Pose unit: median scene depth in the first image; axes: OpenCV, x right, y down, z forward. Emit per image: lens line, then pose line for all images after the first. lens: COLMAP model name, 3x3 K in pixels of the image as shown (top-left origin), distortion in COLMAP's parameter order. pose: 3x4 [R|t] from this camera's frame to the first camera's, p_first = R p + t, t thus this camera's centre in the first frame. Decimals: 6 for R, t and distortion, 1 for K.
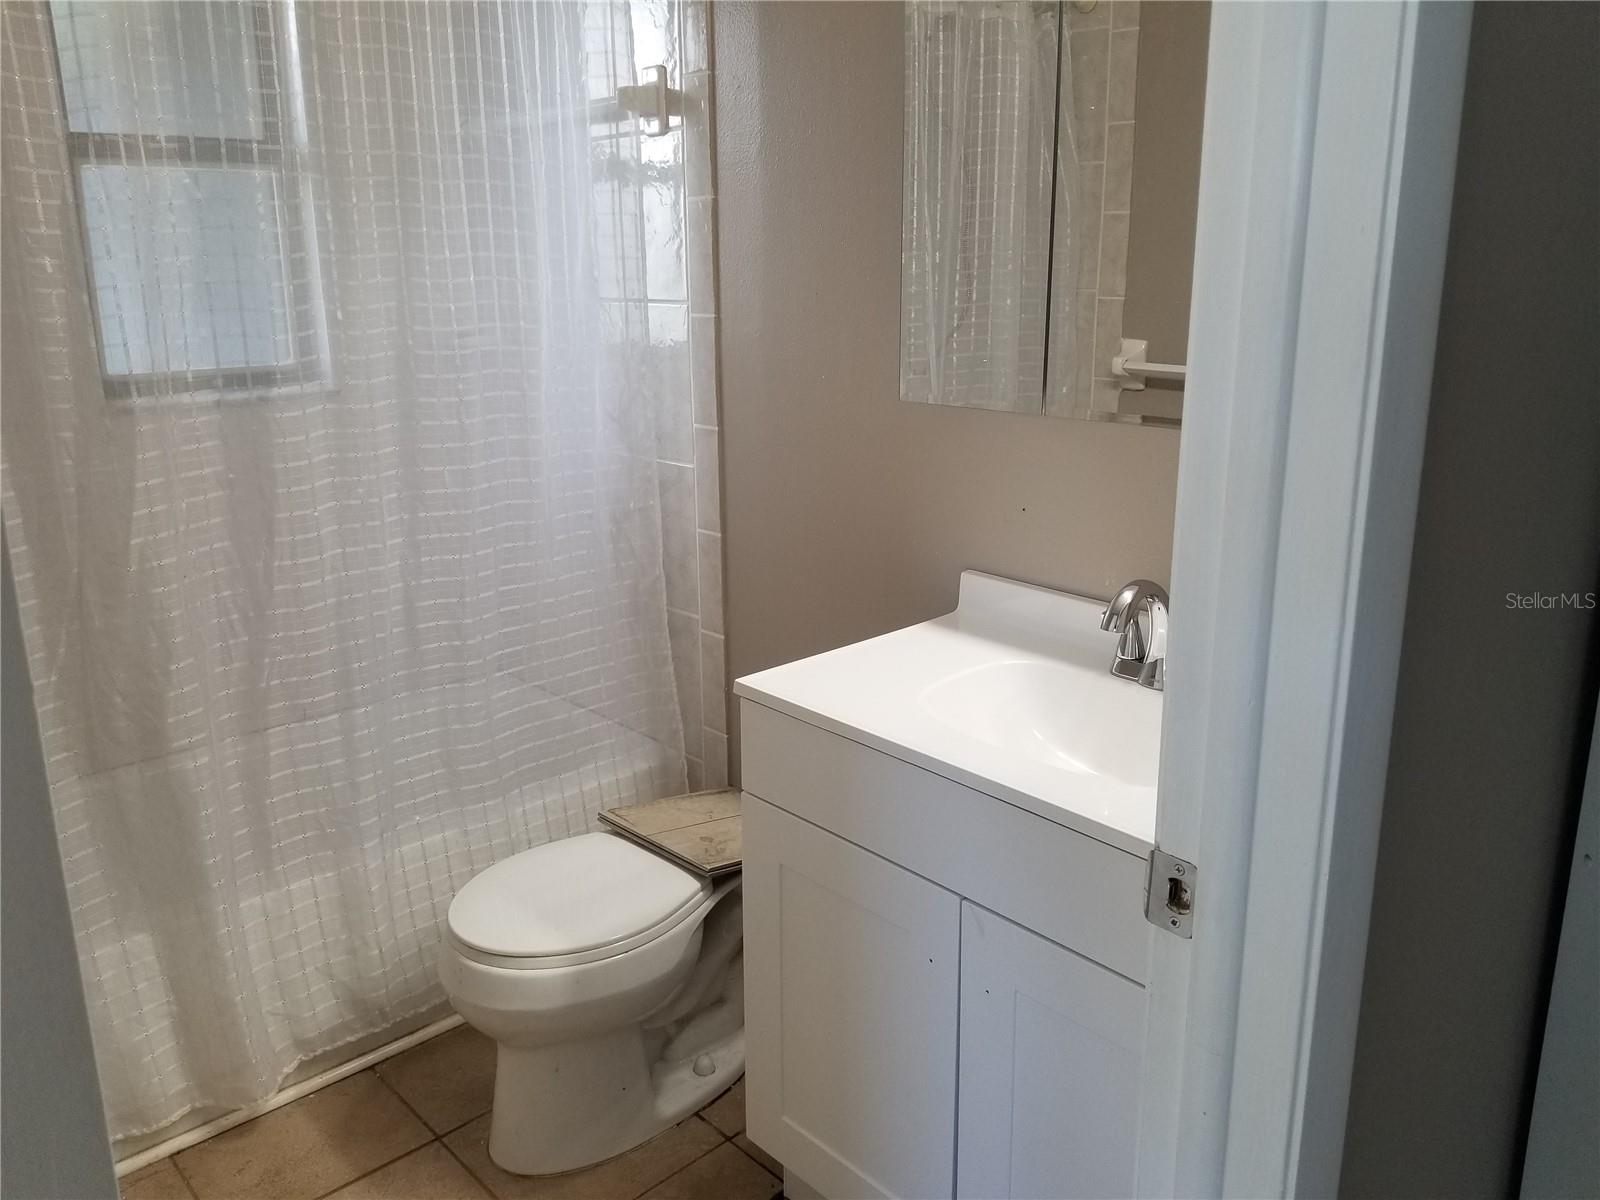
lens RADIAL K [[1252.8, 0, 863.7], [0, 1252.8, 566.3], [0, 0, 1]] dist [-0.004196, 0.002140]
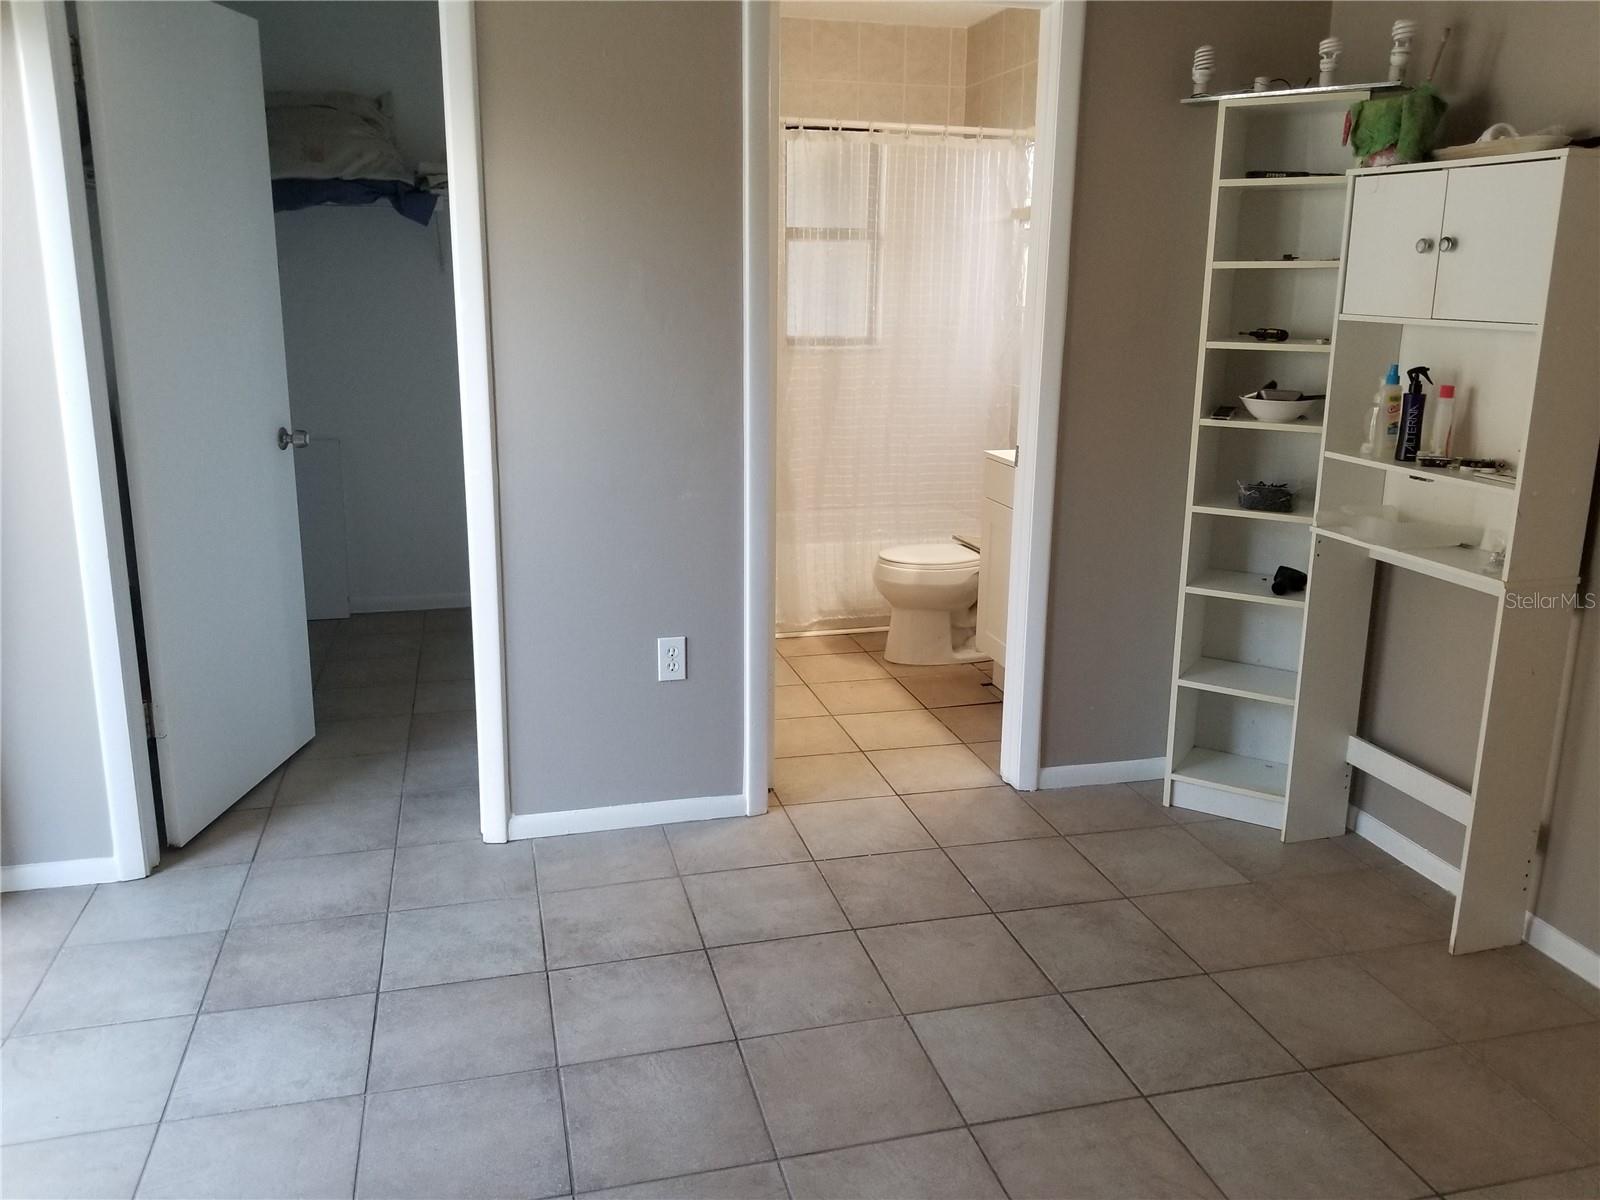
lens RADIAL K [[1246.5, 0, 796.0], [0, 1246.5, 568.2], [0, 0, 1]] dist [0.088206, -0.154466]
pose [[0.866795, 0.110517, -0.486264, 0.648327], [-0.127279, 0.991866, -0.001454, 0.304187], [0.482148, 0.063151, 0.873811, -1.094612]]
